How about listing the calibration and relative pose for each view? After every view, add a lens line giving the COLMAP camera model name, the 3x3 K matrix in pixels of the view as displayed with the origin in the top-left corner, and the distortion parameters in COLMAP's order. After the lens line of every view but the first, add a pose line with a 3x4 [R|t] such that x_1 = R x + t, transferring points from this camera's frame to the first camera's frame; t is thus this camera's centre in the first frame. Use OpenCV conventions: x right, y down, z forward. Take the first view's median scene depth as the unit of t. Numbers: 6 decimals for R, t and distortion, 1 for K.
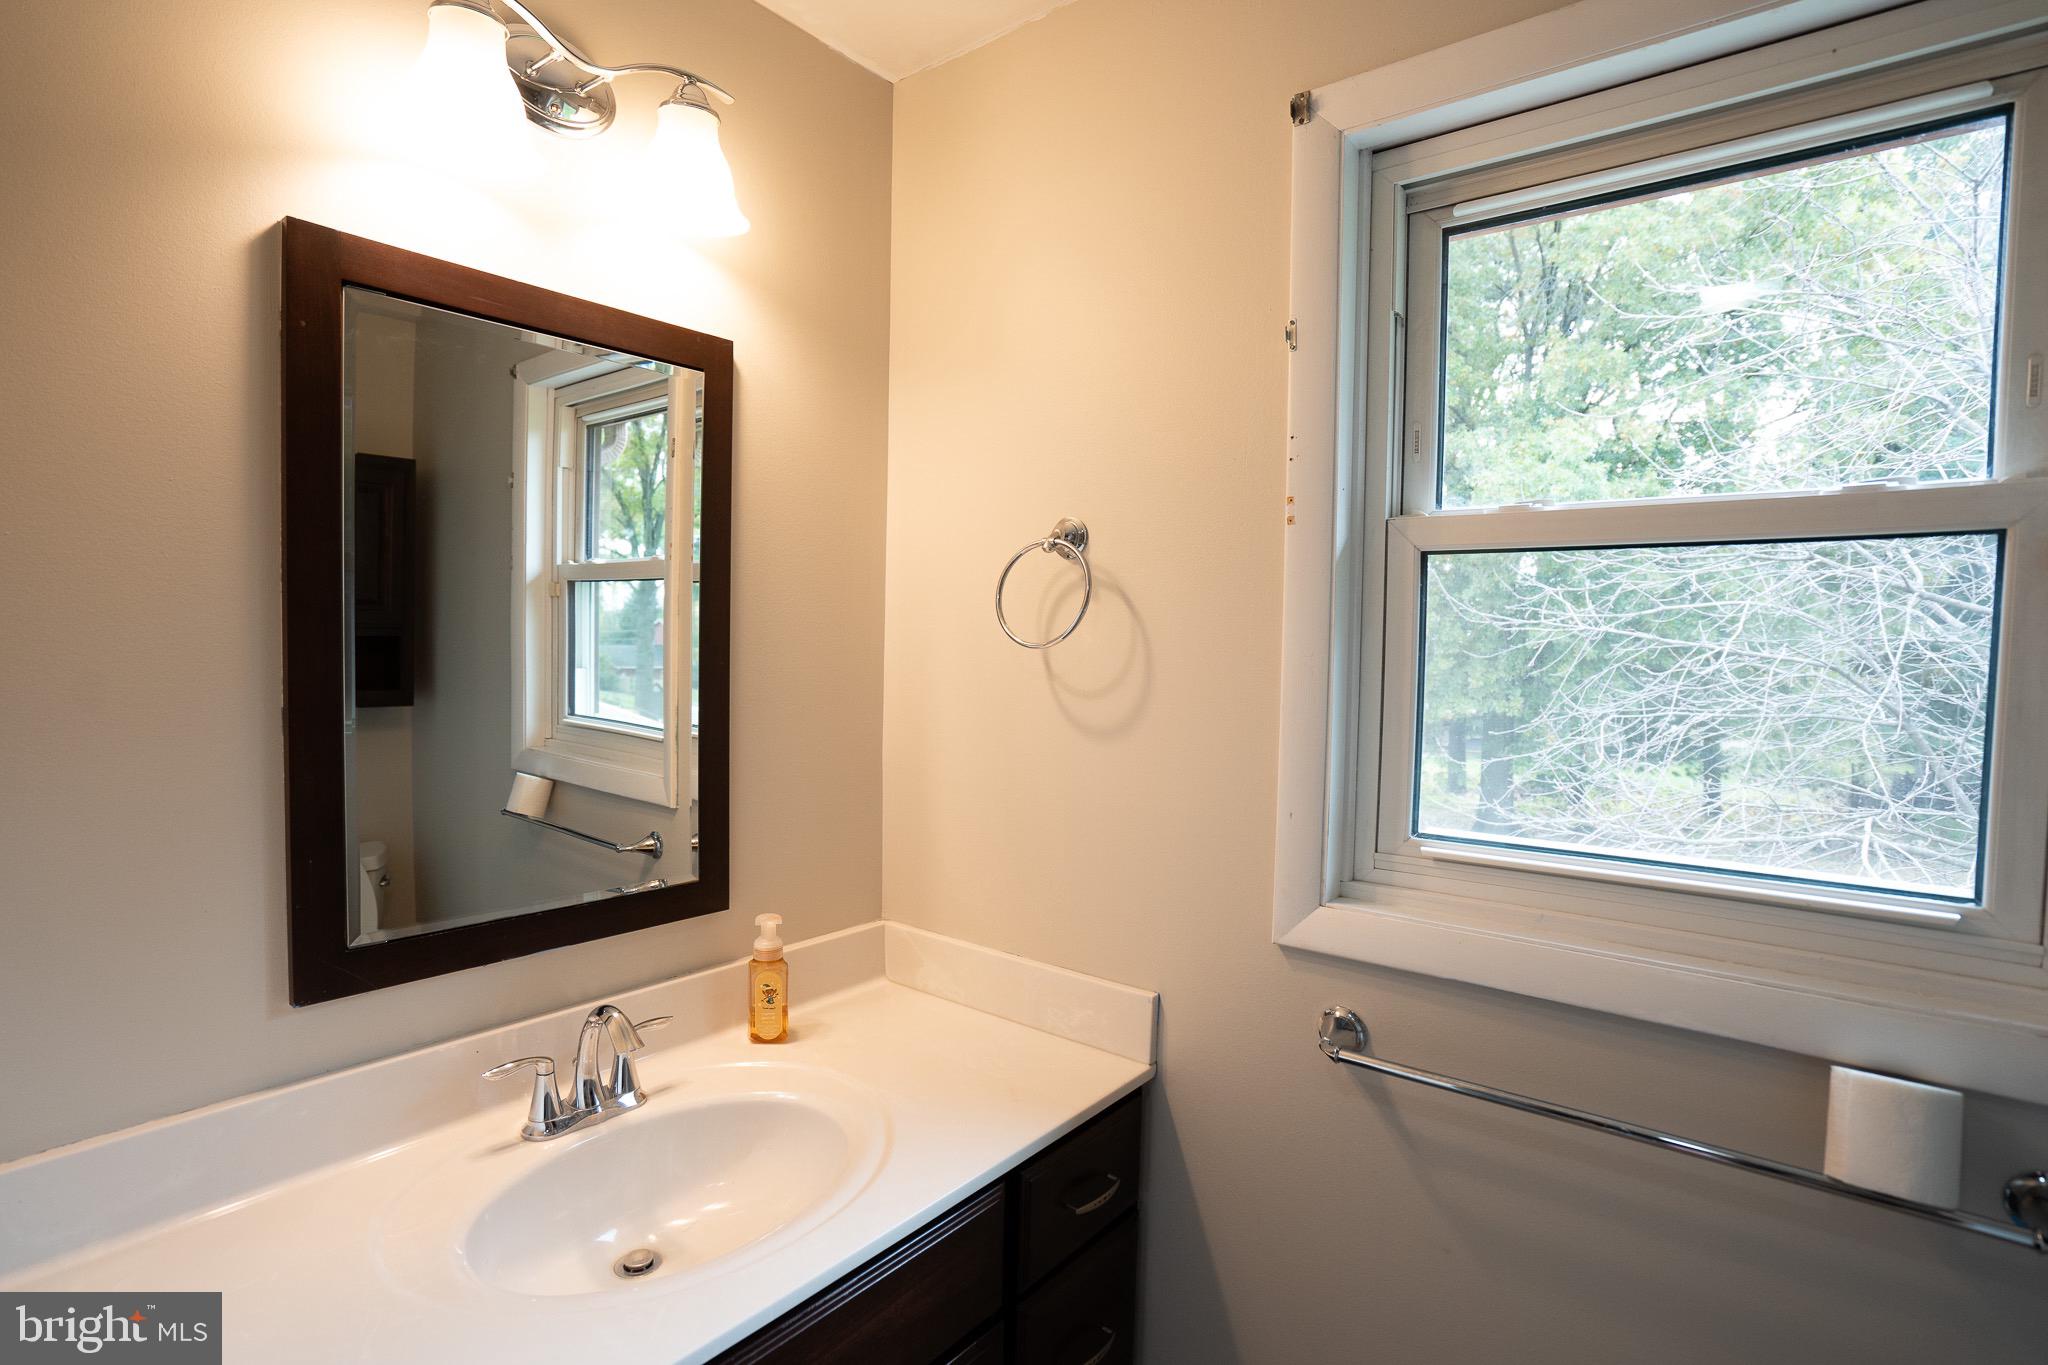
lens RADIAL K [[970.5, 0, 1033.5], [0, 970.5, 675.8], [0, 0, 1]] dist [-0.078021, 0.025402]
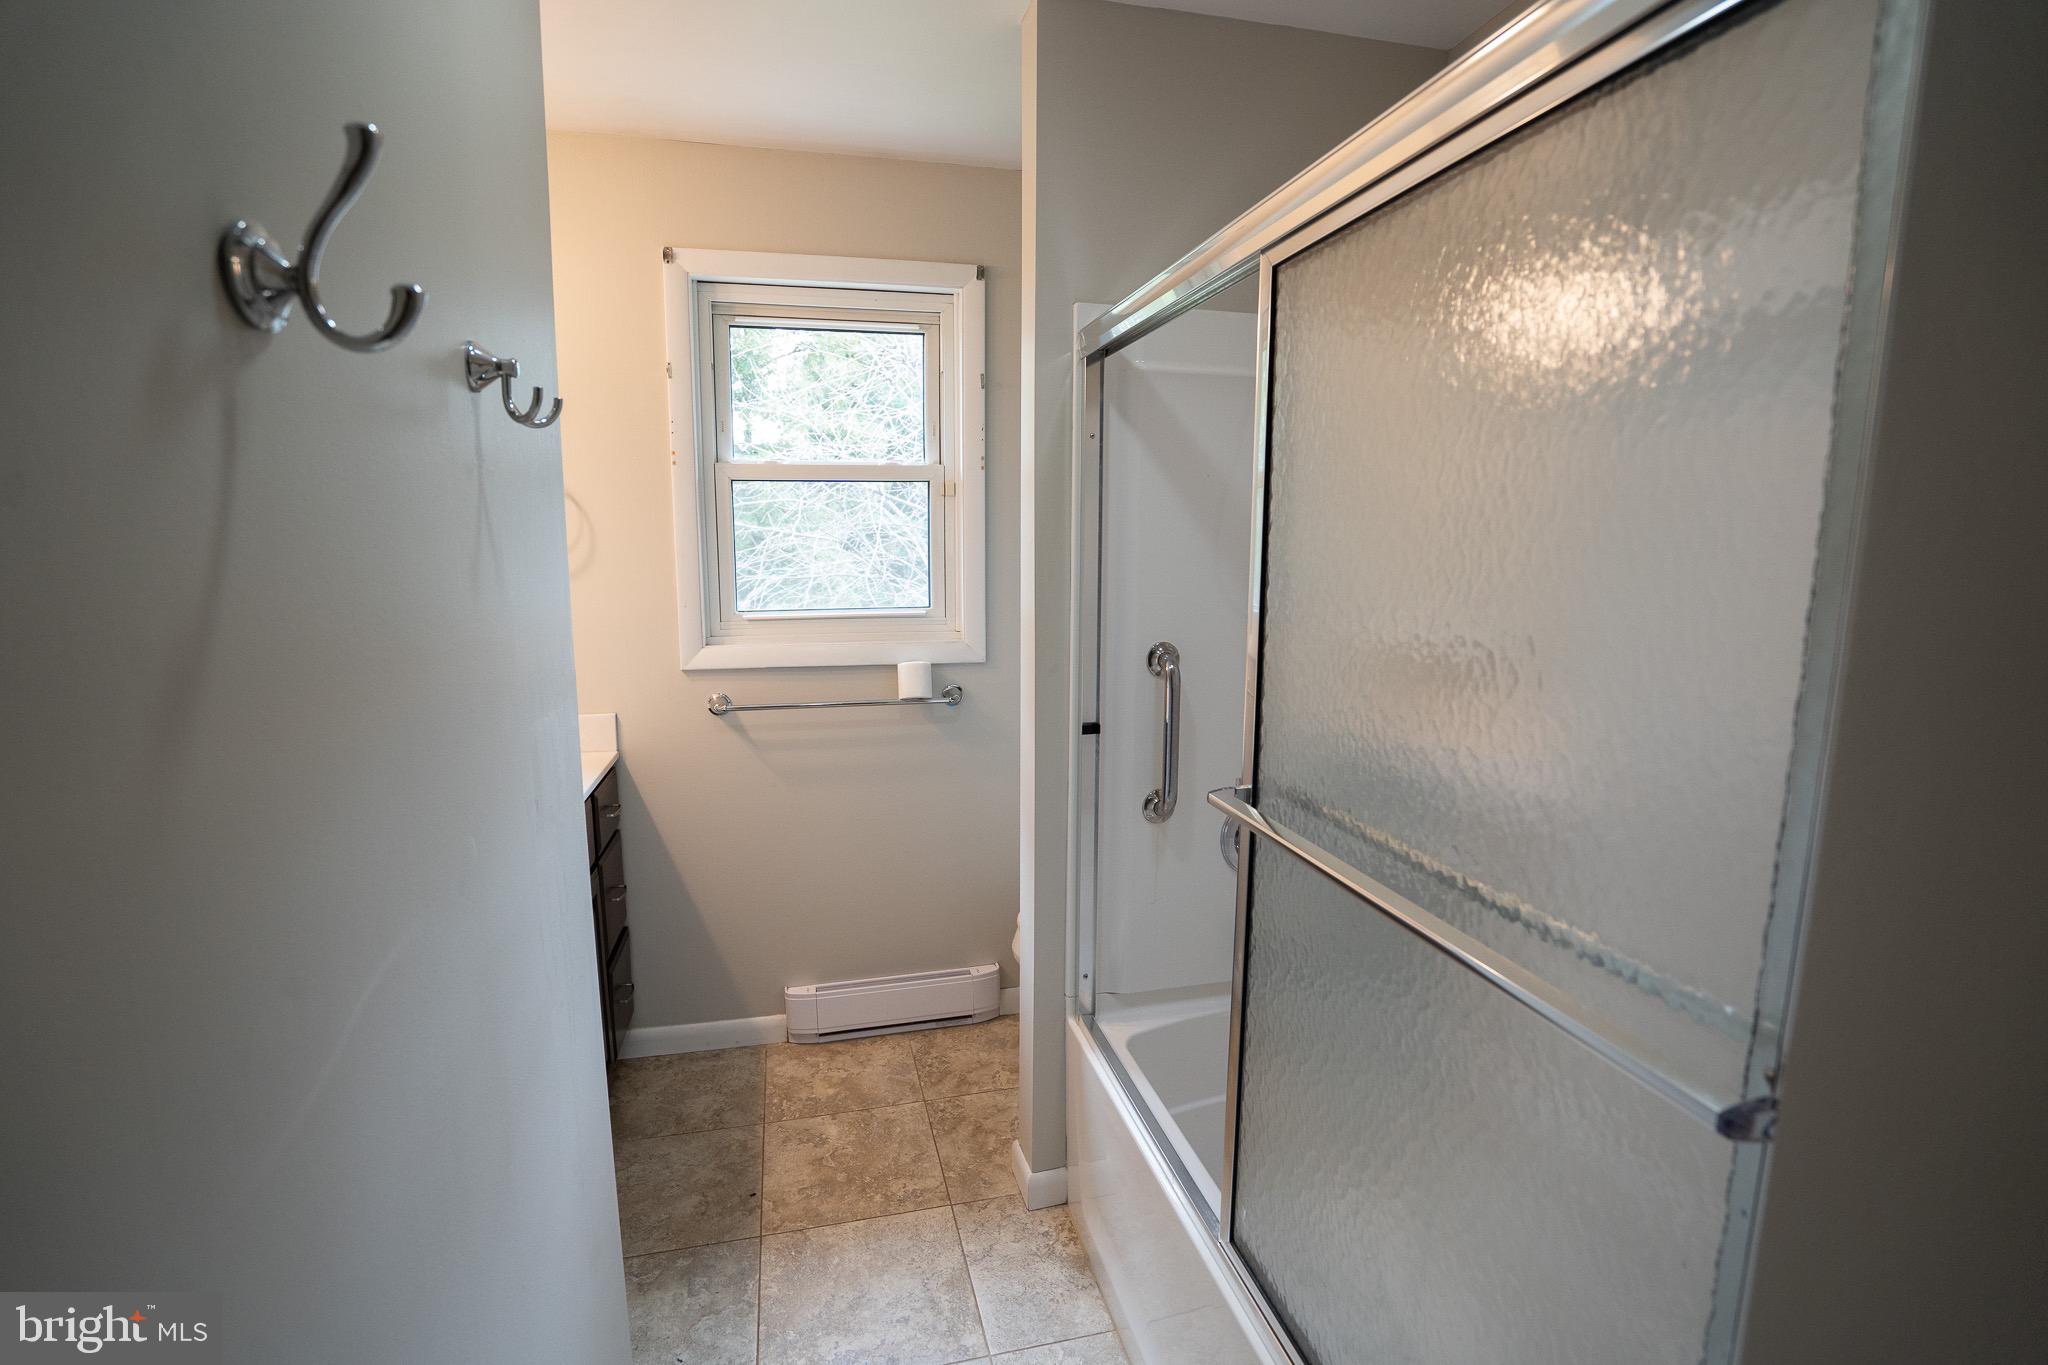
lens RADIAL K [[939.0, 0, 1015.2], [0, 939.0, 682.6], [0, 0, 1]] dist [-0.054387, 0.016913]
pose [[0.611697, -0.139060, 0.778774, -0.912369], [0.044621, 0.988927, 0.141537, 0.054845], [-0.789832, -0.051828, 0.611129, -0.828876]]
